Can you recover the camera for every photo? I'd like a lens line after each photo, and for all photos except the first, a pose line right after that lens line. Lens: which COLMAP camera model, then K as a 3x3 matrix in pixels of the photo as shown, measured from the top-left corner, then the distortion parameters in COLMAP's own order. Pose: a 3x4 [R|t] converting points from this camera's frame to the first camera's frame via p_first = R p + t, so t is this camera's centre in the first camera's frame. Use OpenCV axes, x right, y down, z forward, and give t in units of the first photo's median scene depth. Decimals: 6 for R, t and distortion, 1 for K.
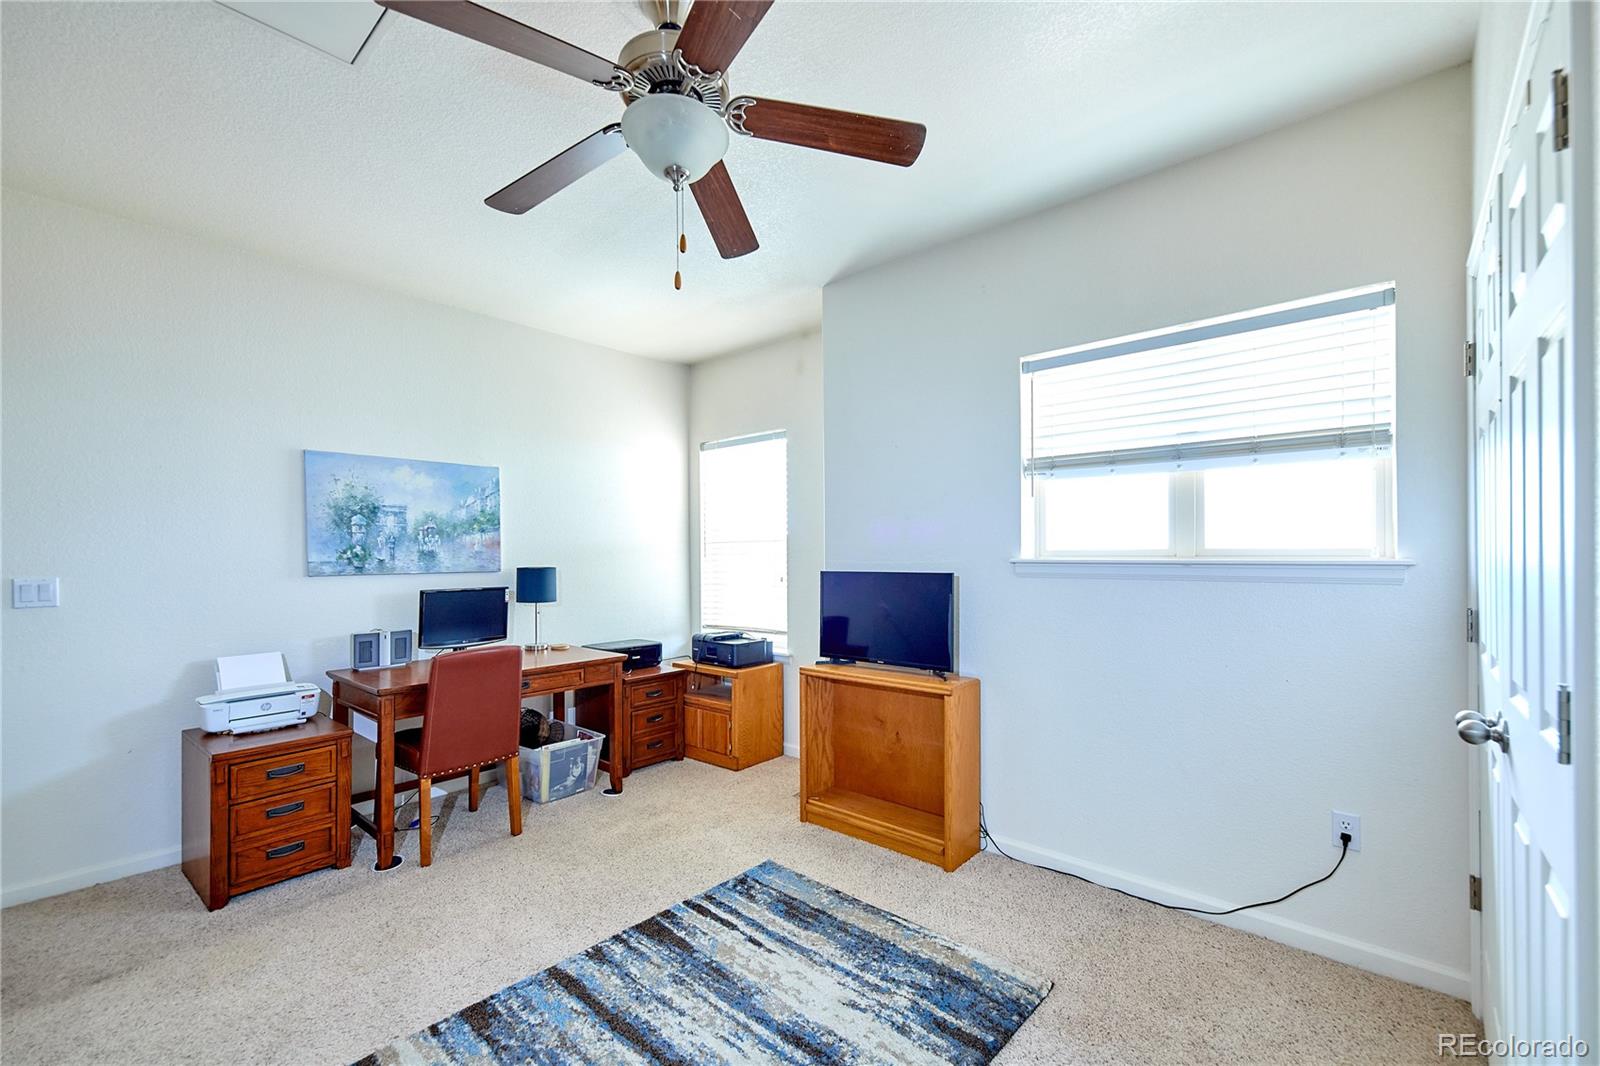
lens RADIAL K [[681.9, 0, 793.4], [0, 681.9, 550.1], [0, 0, 1]] dist [0.011633, -0.006331]
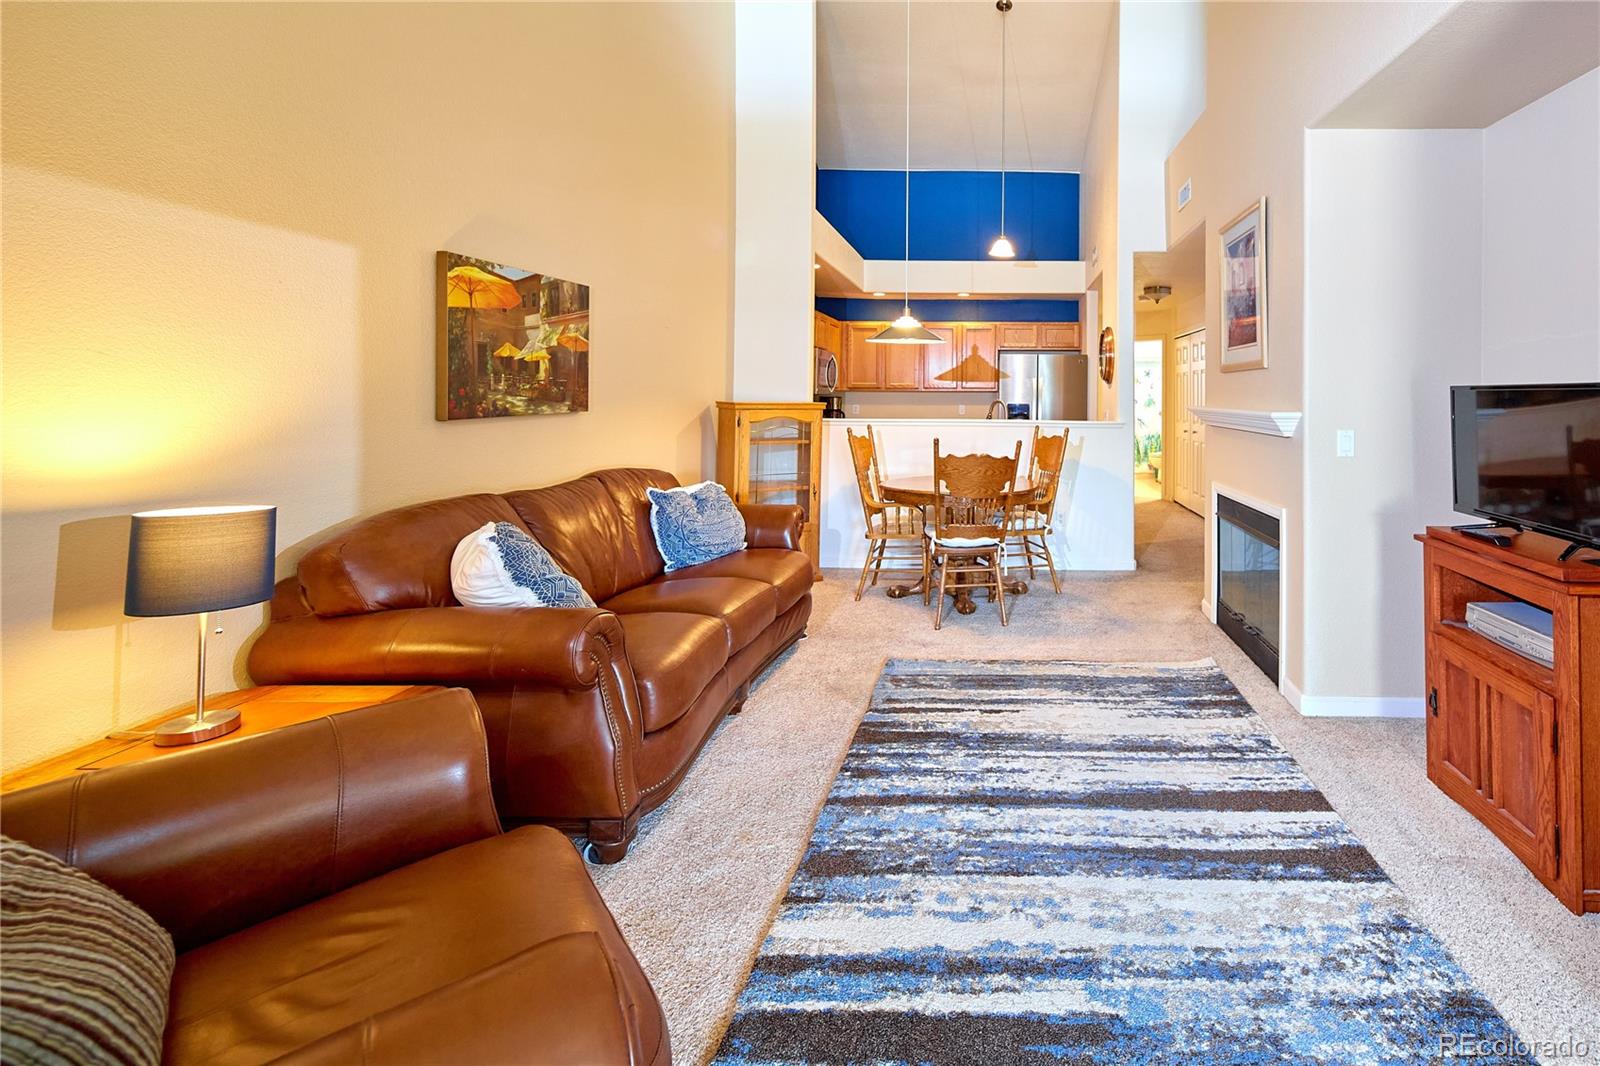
lens RADIAL K [[742.2, 0, 988.3], [0, 742.2, 392.9], [0, 0, 1]] dist [0.018313, -0.005033]
pose [[0.738148, 0.025135, 0.674171, -0.600010], [-0.021867, 0.999672, -0.013328, 0.110303], [-0.674285, -0.004904, 0.738455, 0.183113]]
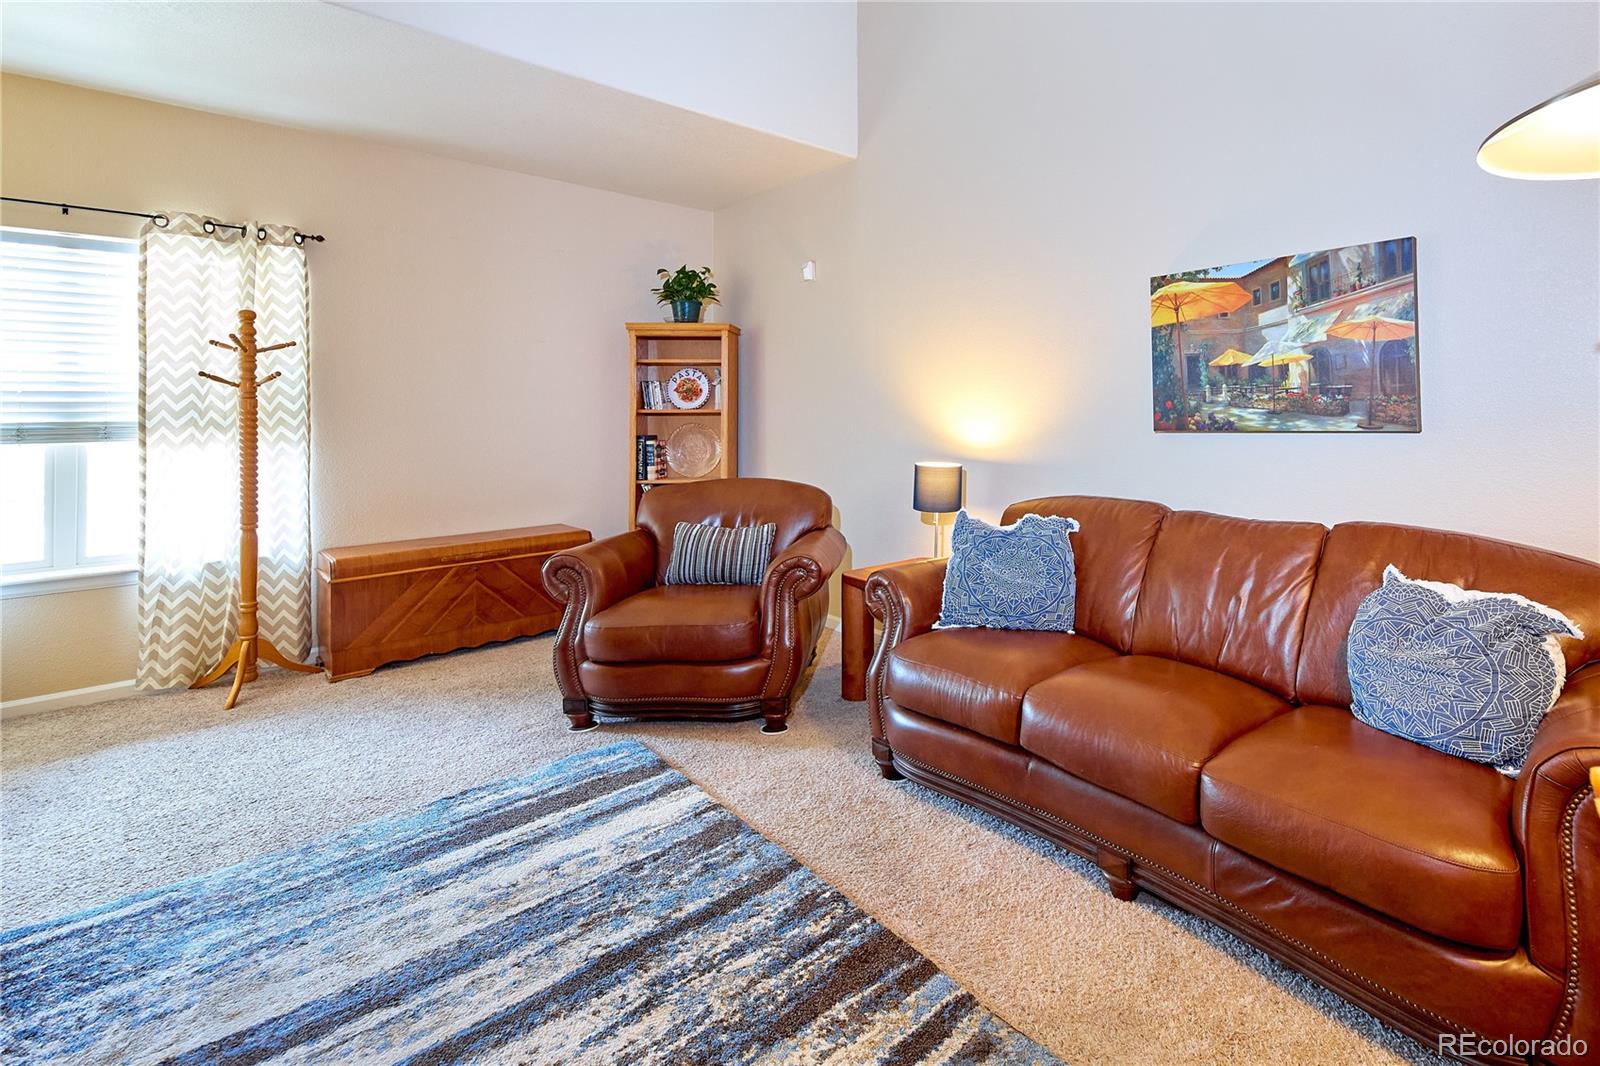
lens RADIAL K [[745.2, 0, 944.7], [0, 745.2, 401.2], [0, 0, 1]] dist [0.015231, -0.006194]
pose [[-0.028619, 0.004352, -0.999581, 0.283349], [0.003727, 0.999984, 0.004247, 0.103363], [0.999583, -0.003604, -0.028635, 0.861597]]
